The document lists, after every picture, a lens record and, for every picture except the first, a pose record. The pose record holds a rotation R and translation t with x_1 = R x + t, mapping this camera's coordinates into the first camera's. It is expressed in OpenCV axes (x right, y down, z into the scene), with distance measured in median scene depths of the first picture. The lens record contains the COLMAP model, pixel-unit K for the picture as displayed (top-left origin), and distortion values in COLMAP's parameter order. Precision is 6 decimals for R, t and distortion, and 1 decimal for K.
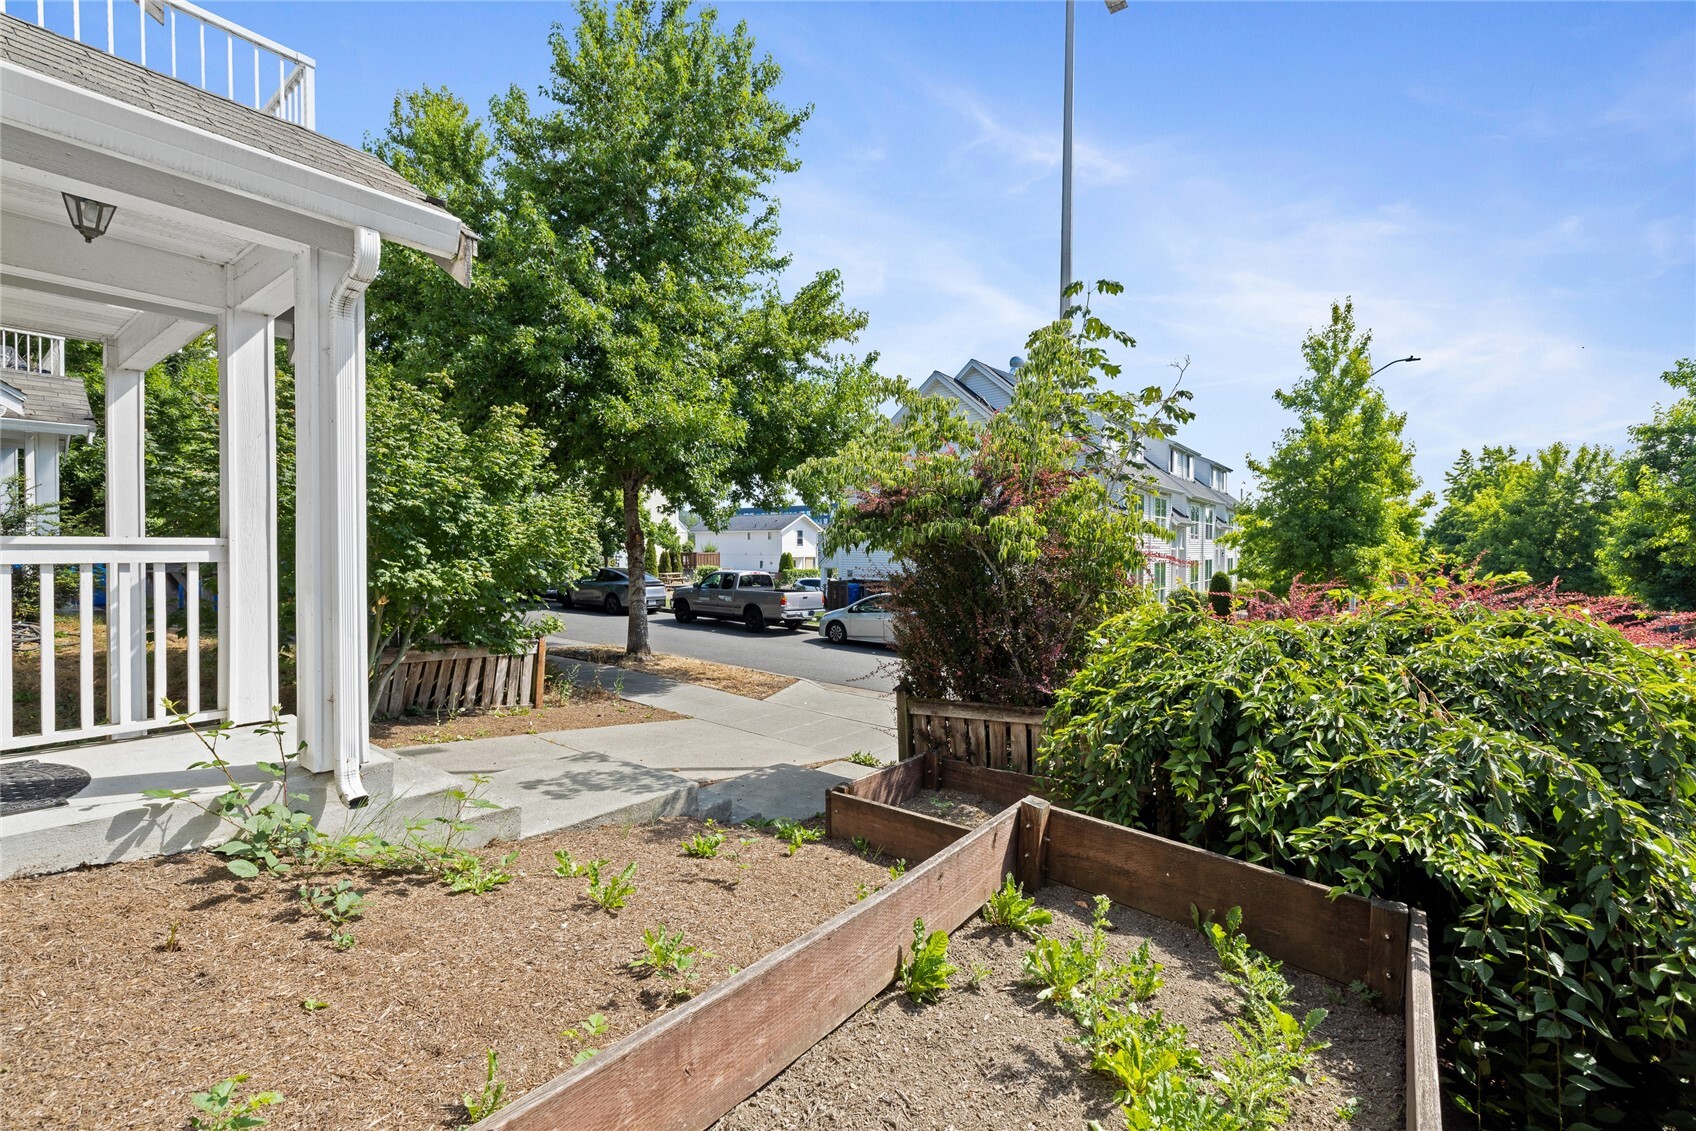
lens RADIAL K [[714.4, 0, 837.7], [0, 714.4, 564.0], [0, 0, 1]] dist [-0.001396, 0.001104]
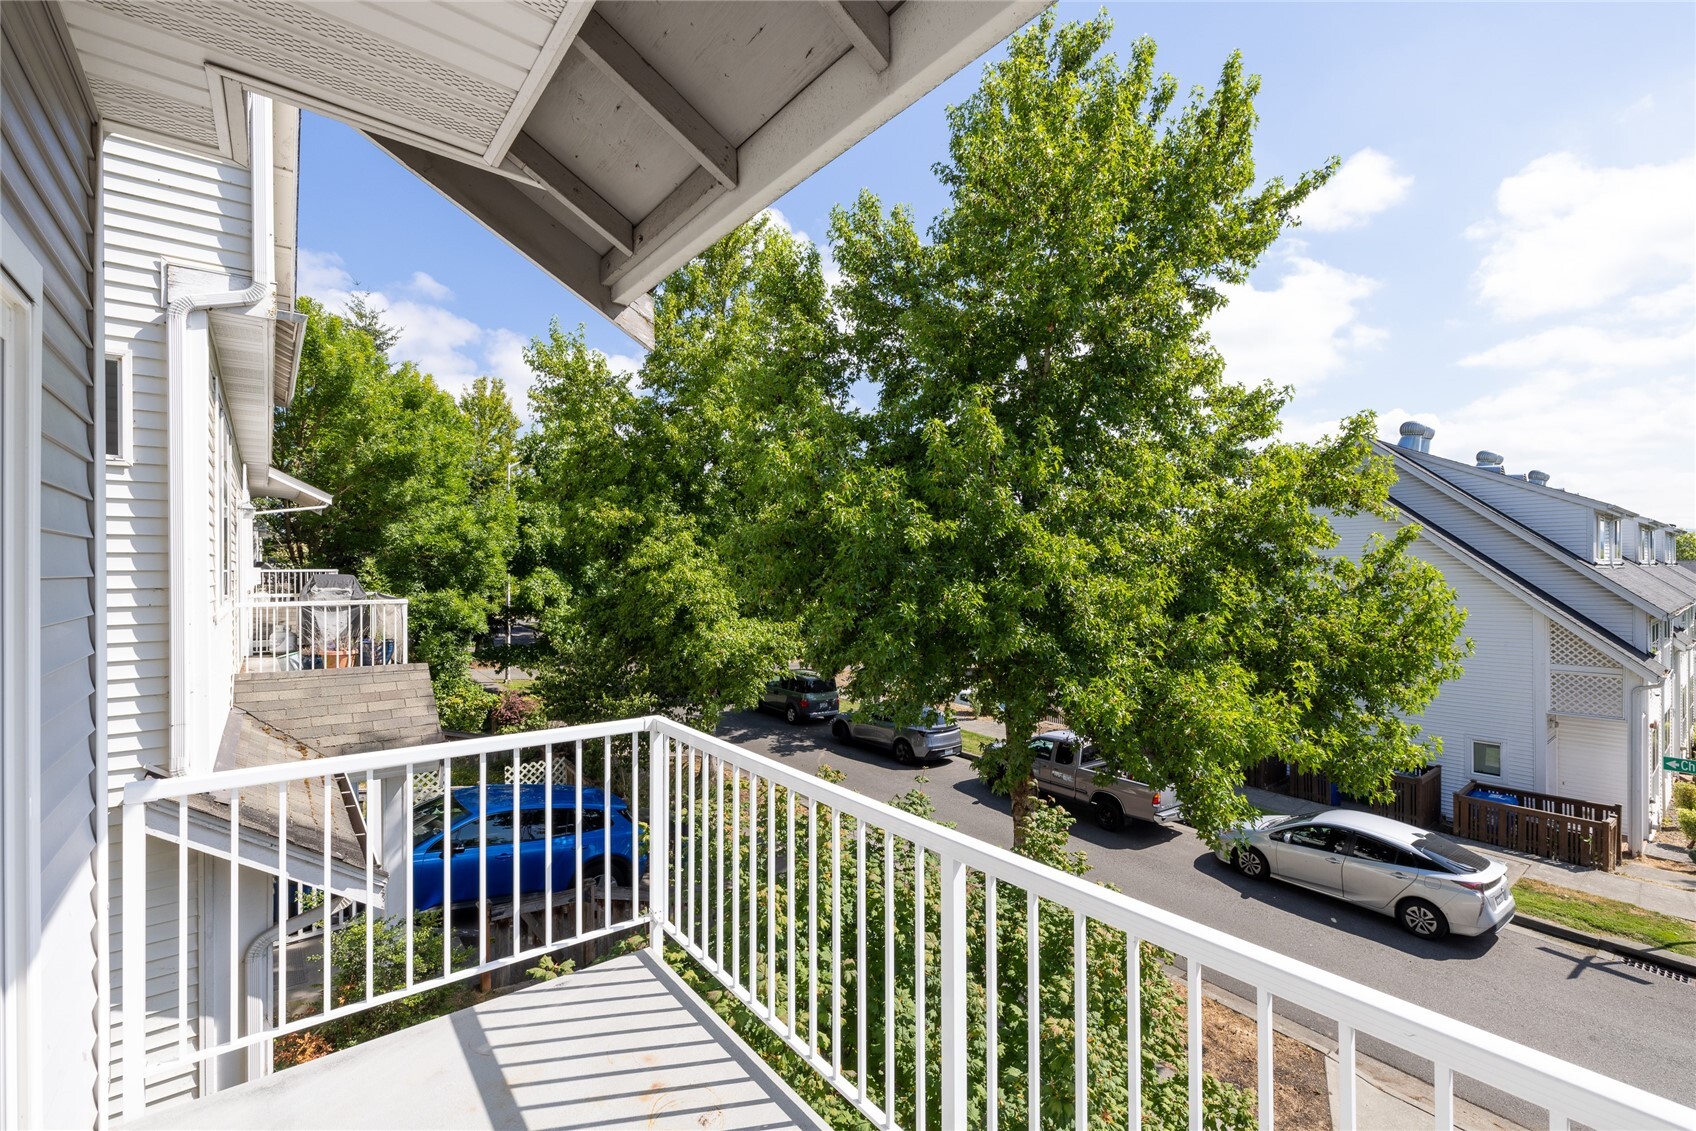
lens RADIAL K [[714.4, 0, 846.1], [0, 714.4, 564.3], [0, 0, 1]] dist [-0.001396, 0.001104]
pose [[0.967119, -0.001160, -0.254322, -0.202873], [-0.002925, 0.999873, -0.015683, -0.182530], [0.254308, 0.015911, 0.966993, 0.175685]]
